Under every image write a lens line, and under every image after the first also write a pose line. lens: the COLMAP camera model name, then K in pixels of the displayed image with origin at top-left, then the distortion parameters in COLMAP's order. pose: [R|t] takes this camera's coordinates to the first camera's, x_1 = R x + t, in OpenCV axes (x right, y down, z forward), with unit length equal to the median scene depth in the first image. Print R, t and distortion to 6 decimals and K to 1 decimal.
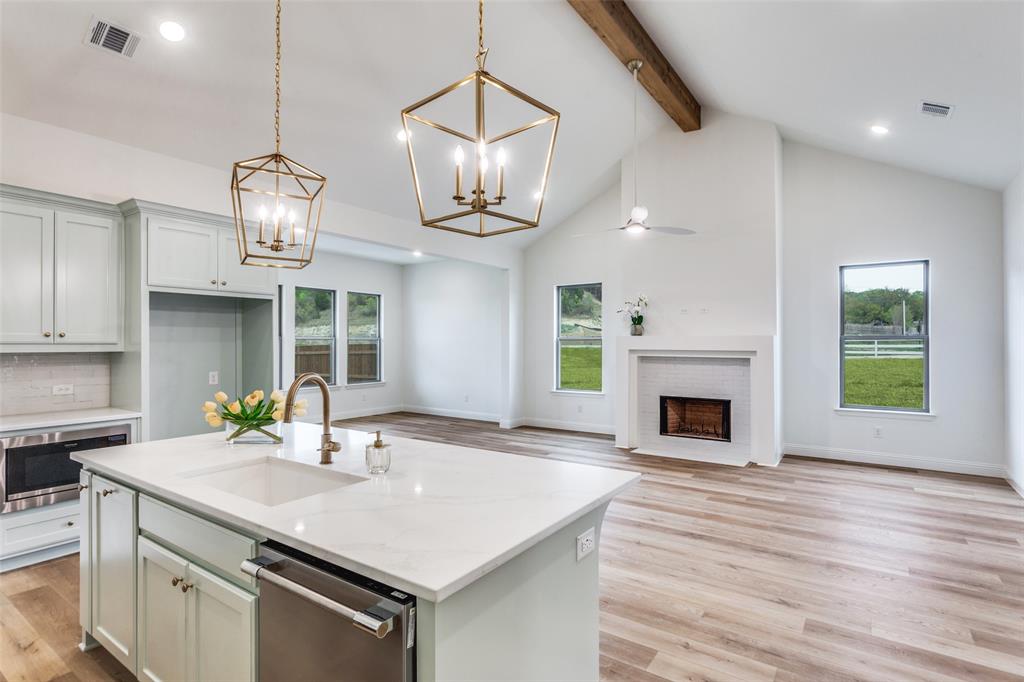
lens RADIAL K [[517.2, 0, 512.0], [0, 517.2, 341.0], [0, 0, 1]] dist [0.002036, 0.001180]
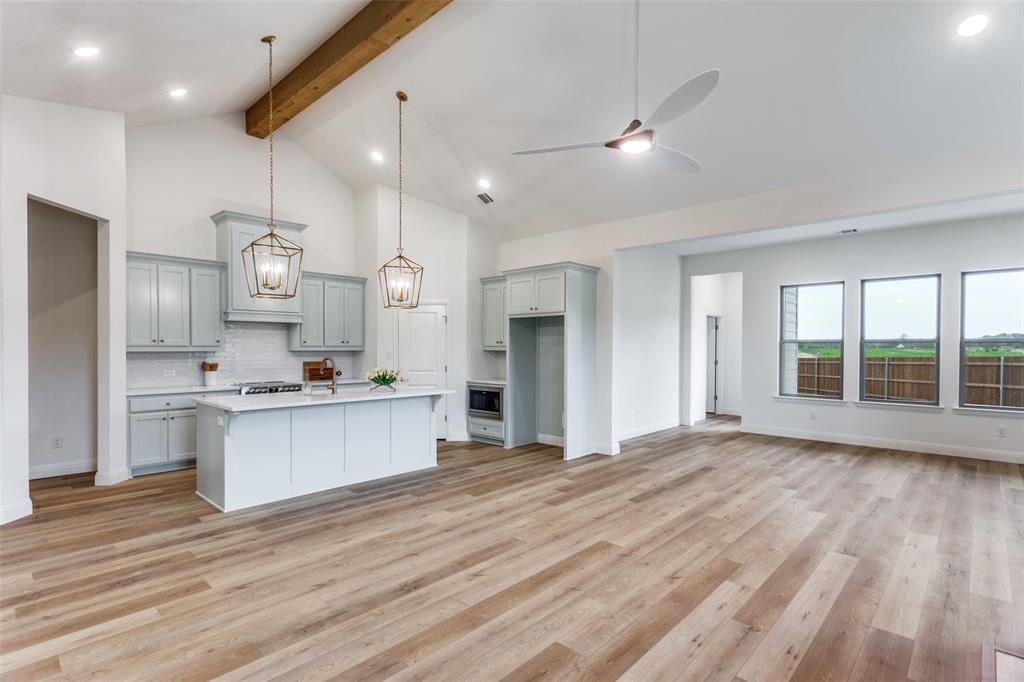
lens RADIAL K [[499.6, 0, 516.2], [0, 499.6, 350.5], [0, 0, 1]] dist [-0.000623, -0.000573]
pose [[-0.140844, 0.007037, -0.990007, 0.662399], [-0.002258, 0.999970, 0.007429, 0.004700], [0.990029, 0.003282, -0.140824, 0.773974]]
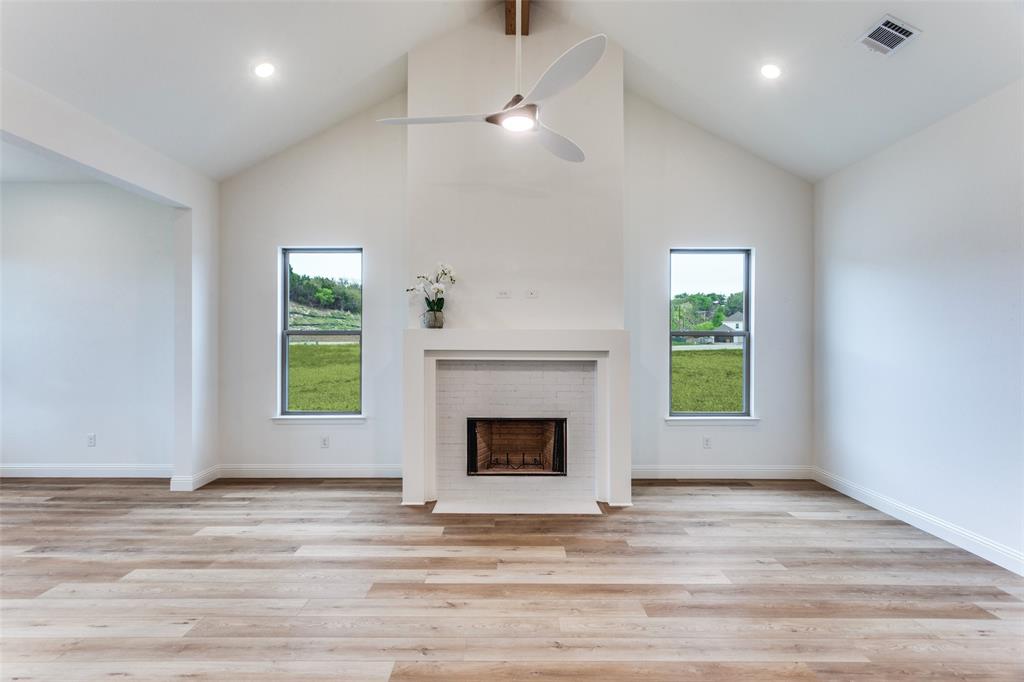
lens RADIAL K [[499.6, 0, 512.0], [0, 499.6, 341.0], [0, 0, 1]] dist [0.002941, 0.001088]
pose [[0.818021, 0.001757, 0.575186, -0.046094], [-0.003979, 0.999989, 0.002605, 0.004047], [-0.575175, -0.004420, 0.818019, 0.481092]]
